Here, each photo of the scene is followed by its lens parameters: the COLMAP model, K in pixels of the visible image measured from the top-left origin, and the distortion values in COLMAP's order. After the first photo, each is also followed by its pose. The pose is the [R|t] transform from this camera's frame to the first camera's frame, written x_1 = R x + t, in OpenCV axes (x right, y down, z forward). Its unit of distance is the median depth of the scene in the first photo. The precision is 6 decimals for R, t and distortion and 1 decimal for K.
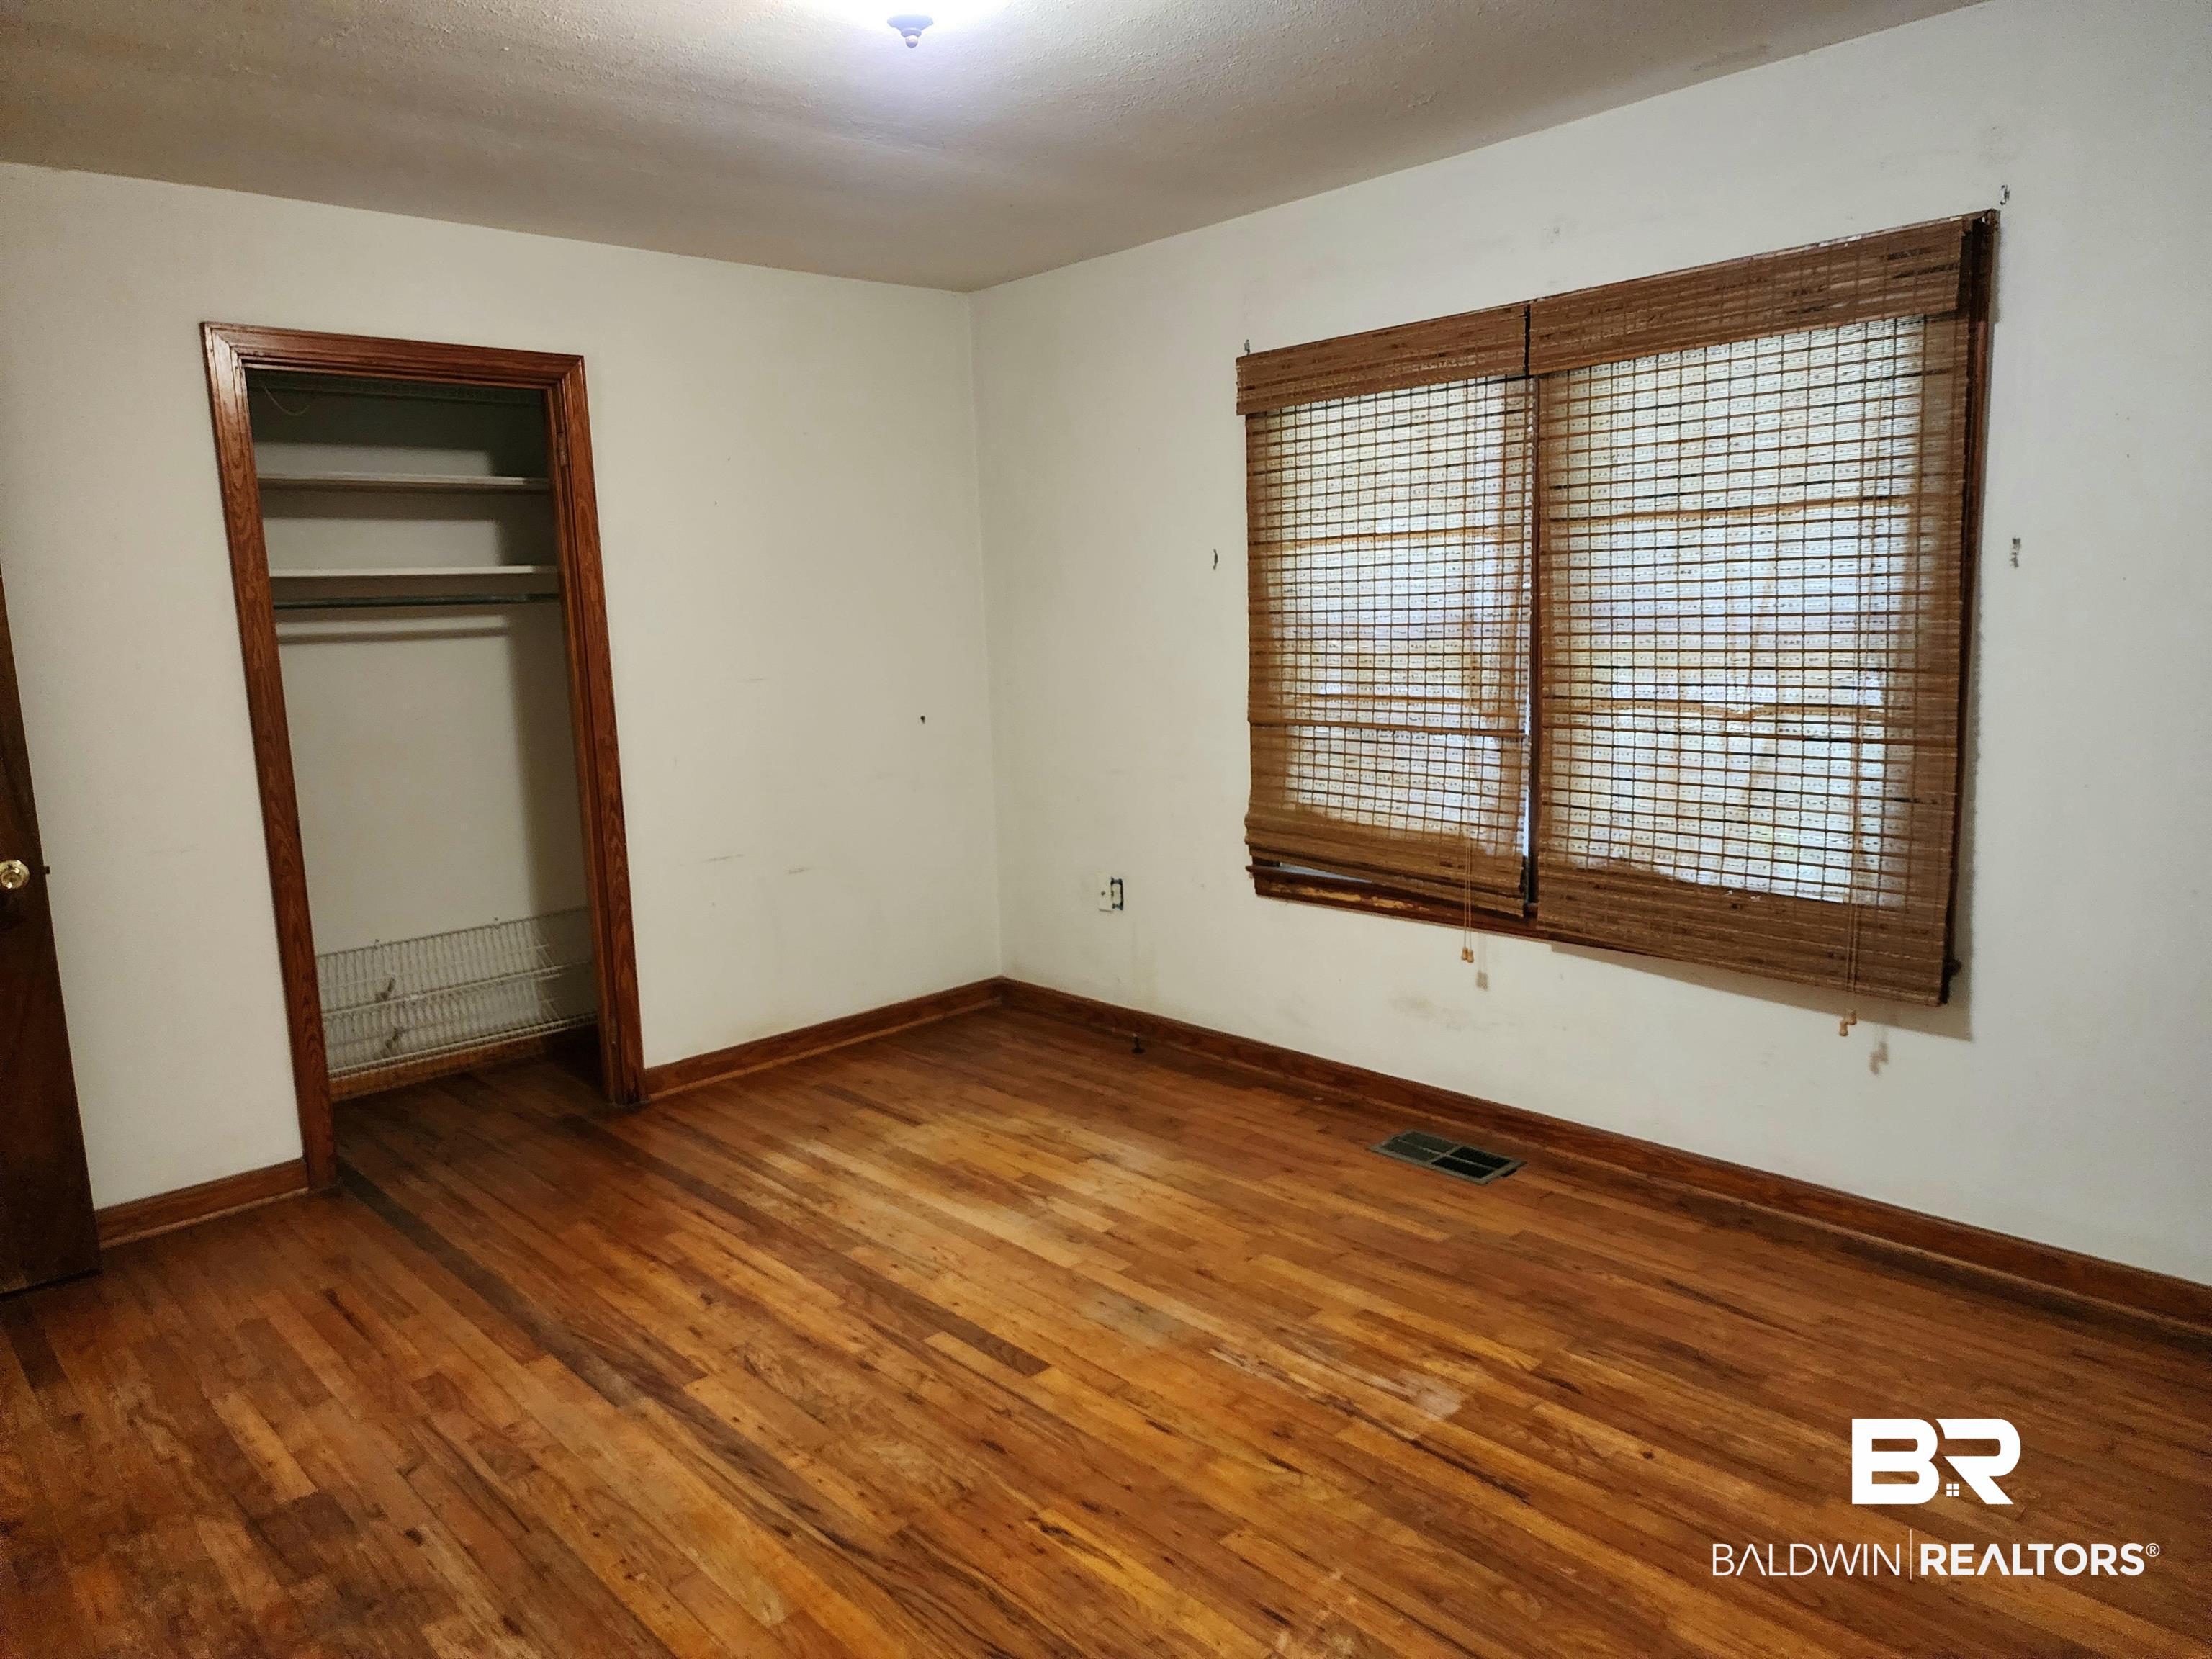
lens RADIAL K [[1479.7, 0, 1107.9], [0, 1479.7, 853.2], [0, 0, 1]] dist [0.038224, -0.003248]
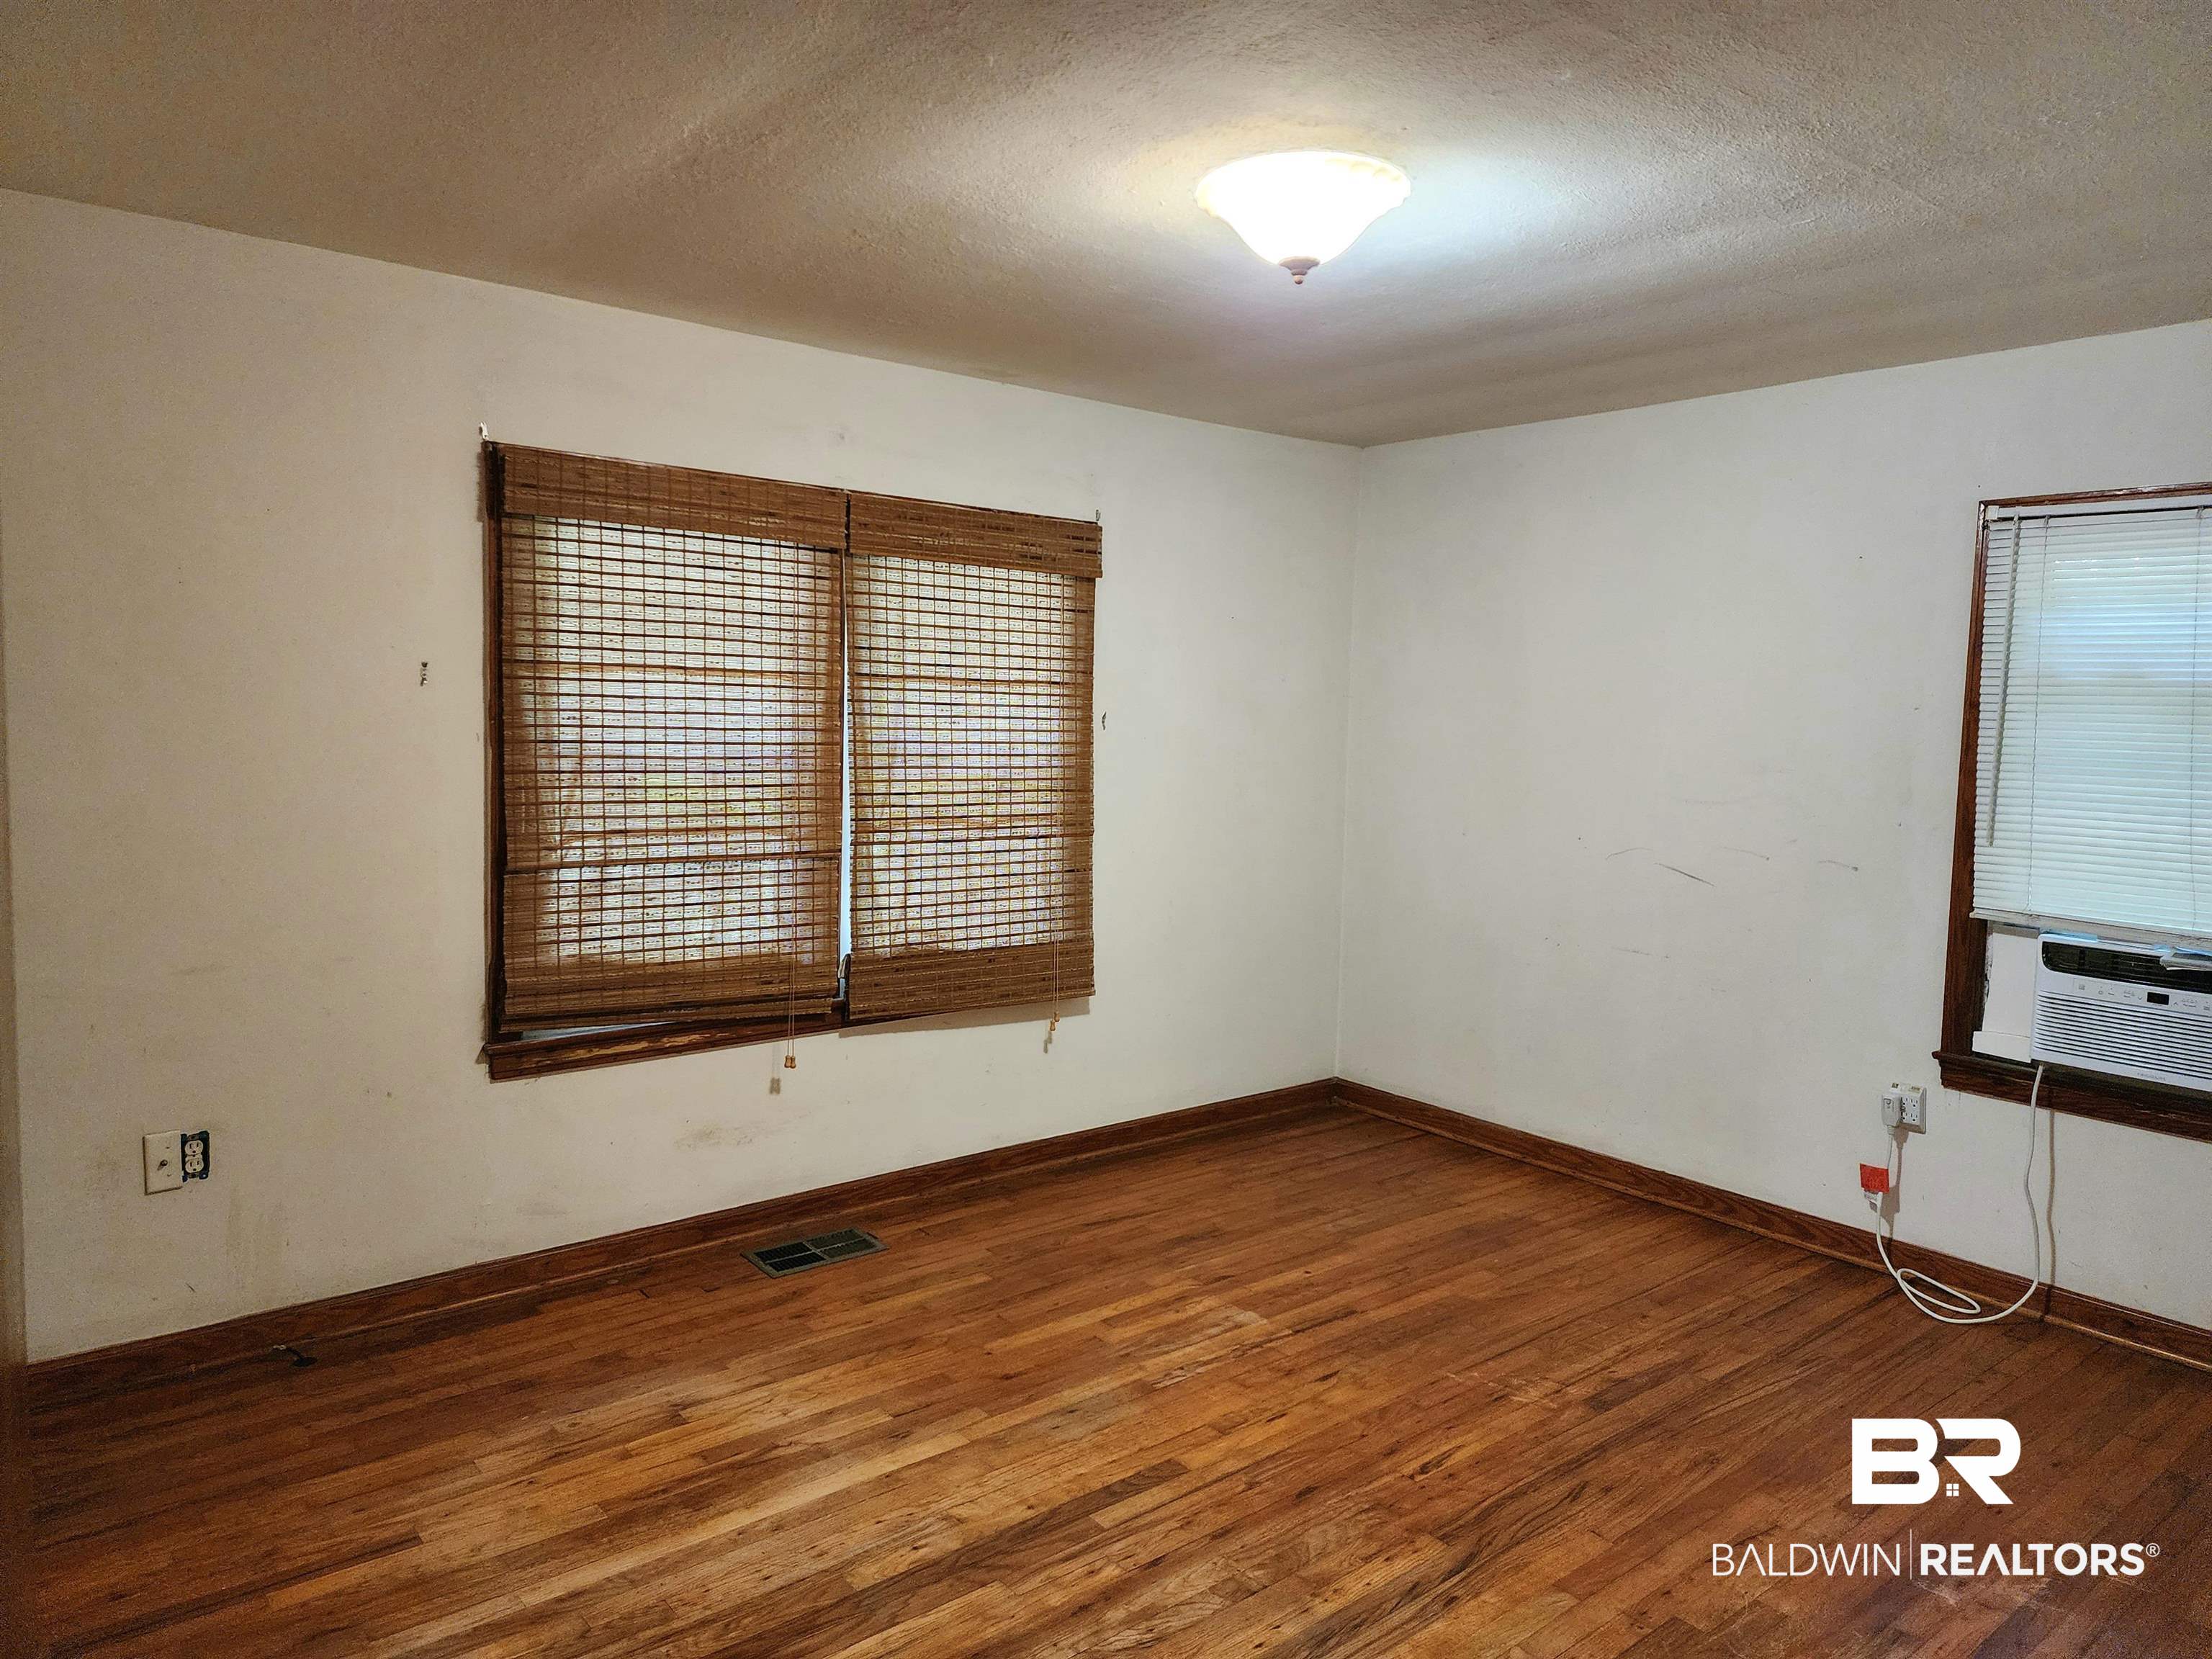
lens RADIAL K [[1456.8, 0, 1105.2], [0, 1456.8, 818.0], [0, 0, 1]] dist [0.133964, -0.120616]
pose [[0.064042, -0.045134, 0.996926, -0.873513], [0.138409, 0.989724, 0.035917, -0.123677], [-0.988302, 0.135683, 0.069631, 0.736809]]
